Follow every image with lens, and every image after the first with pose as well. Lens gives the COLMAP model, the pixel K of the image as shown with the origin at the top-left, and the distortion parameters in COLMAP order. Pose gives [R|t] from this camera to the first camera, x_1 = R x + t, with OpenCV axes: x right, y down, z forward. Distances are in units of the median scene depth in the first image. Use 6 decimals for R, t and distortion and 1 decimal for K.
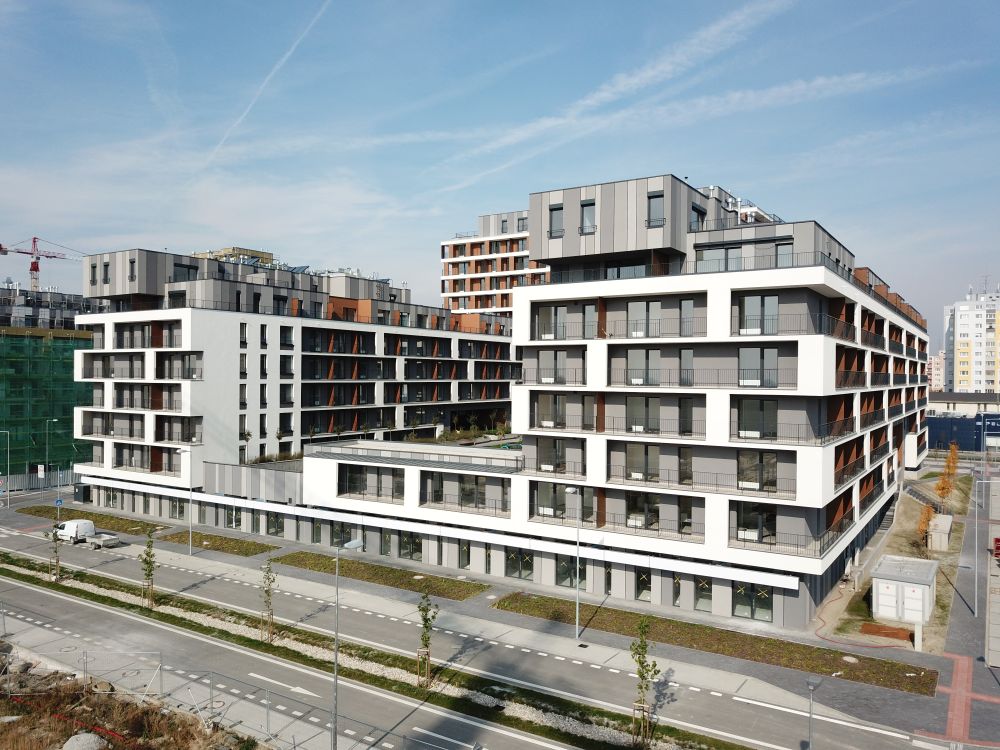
lens RADIAL K [[763.3, 0, 500.4], [0, 763.3, 376.5], [0, 0, 1]] dist [-0.006244, -0.001517]
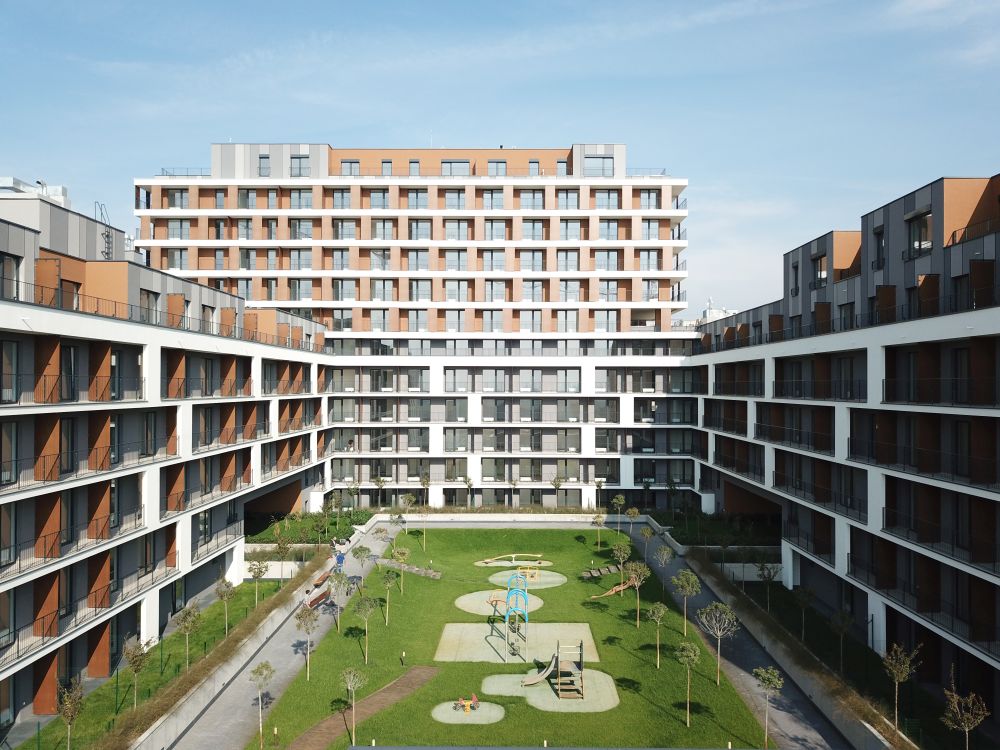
lens RADIAL K [[763.3, 0, 500.3], [0, 763.3, 373.8], [0, 0, 1]] dist [-0.006244, -0.001517]
pose [[0.848736, 0.004781, 0.528794, -0.154678], [0.000963, 0.999943, -0.010587, -0.026576], [-0.528815, 0.009495, 0.848684, 0.399669]]
